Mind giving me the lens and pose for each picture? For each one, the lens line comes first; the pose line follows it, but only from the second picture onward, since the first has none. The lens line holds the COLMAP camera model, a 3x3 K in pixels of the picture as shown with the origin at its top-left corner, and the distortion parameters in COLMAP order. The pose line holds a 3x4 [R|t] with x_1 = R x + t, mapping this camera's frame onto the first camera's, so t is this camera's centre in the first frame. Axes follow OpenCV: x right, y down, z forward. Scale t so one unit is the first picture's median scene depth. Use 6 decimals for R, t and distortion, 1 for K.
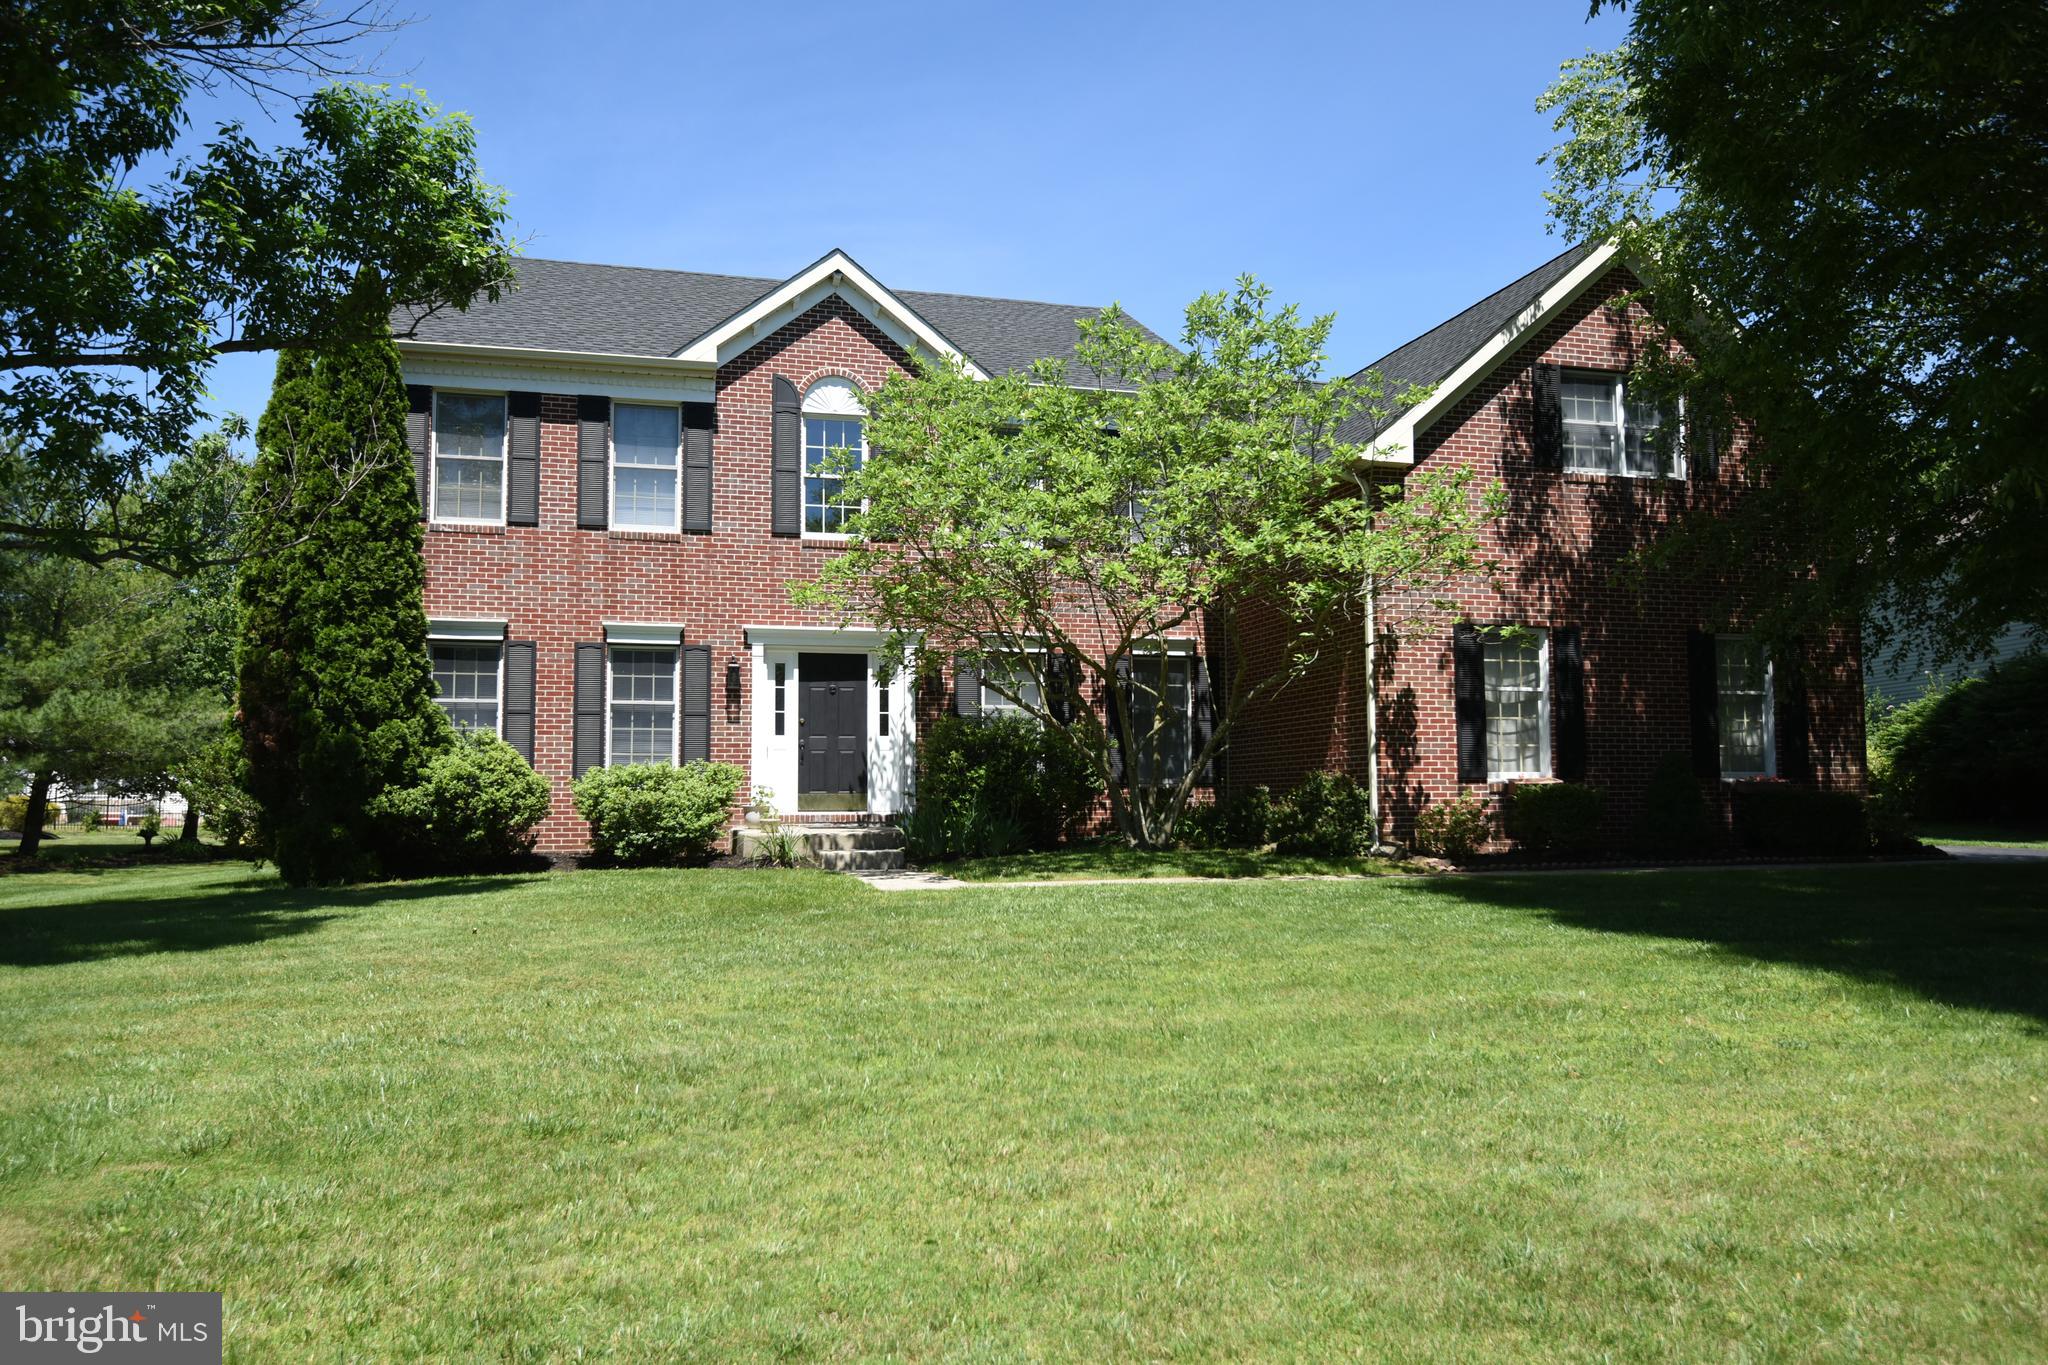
lens RADIAL K [[1024.0, 0, 1013.1], [0, 1024.0, 697.0], [0, 0, 1]] dist [0.000192, -0.000109]
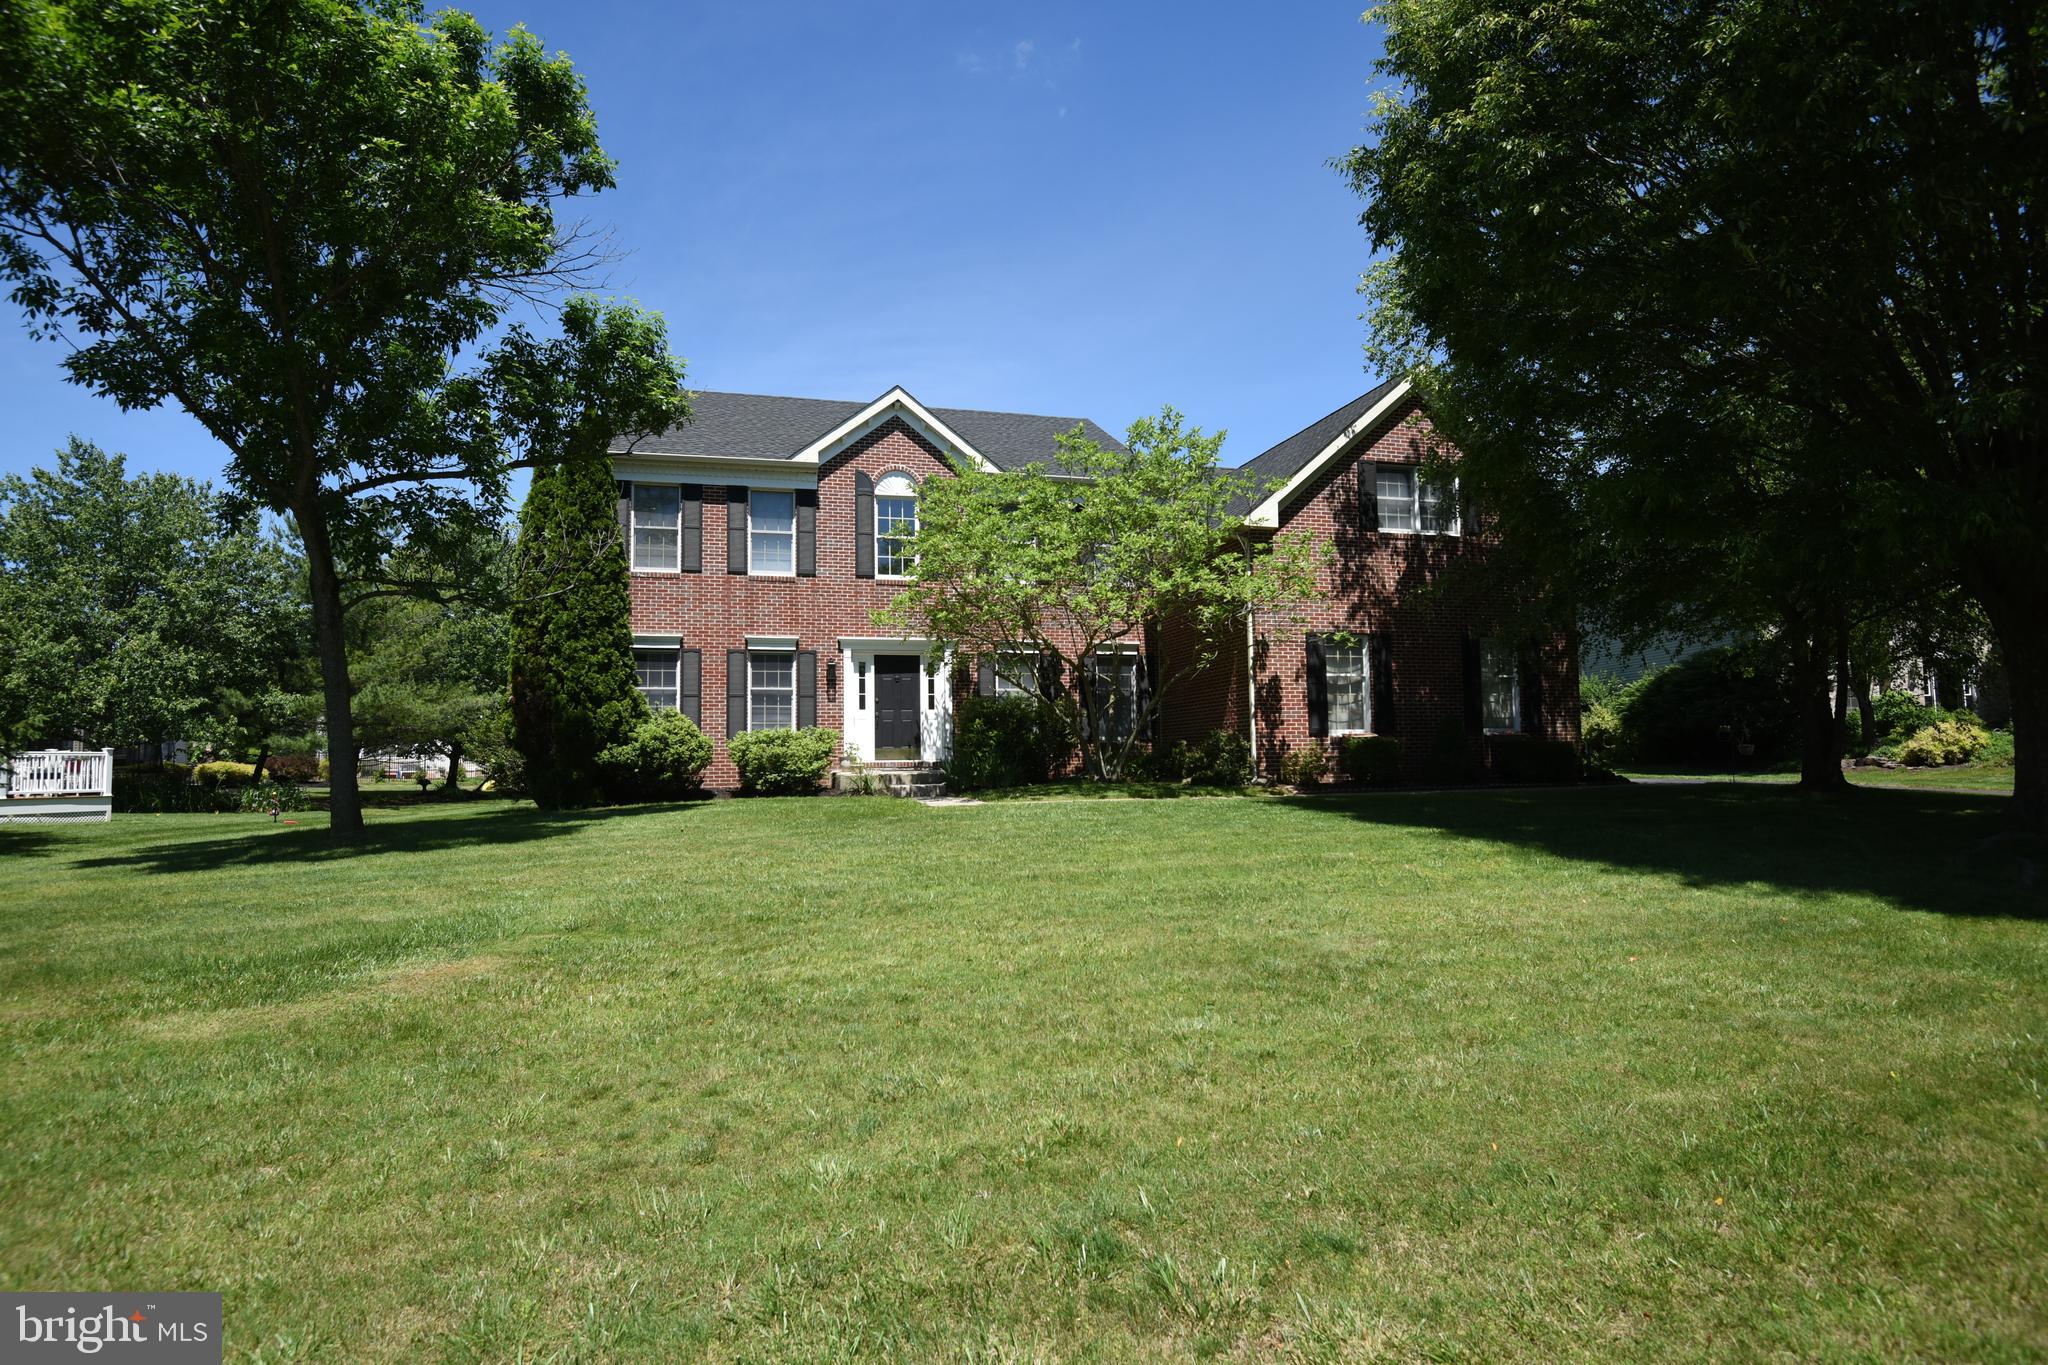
lens RADIAL K [[978.5, 0, 1024.0], [0, 978.5, 682.5], [0, 0, 1]] dist [-0.001229, -0.000581]
pose [[0.999945, -0.008042, -0.006775, 0.021181], [0.007996, 0.999945, -0.006797, 0.009253], [0.006829, 0.006742, 0.999954, -0.456594]]
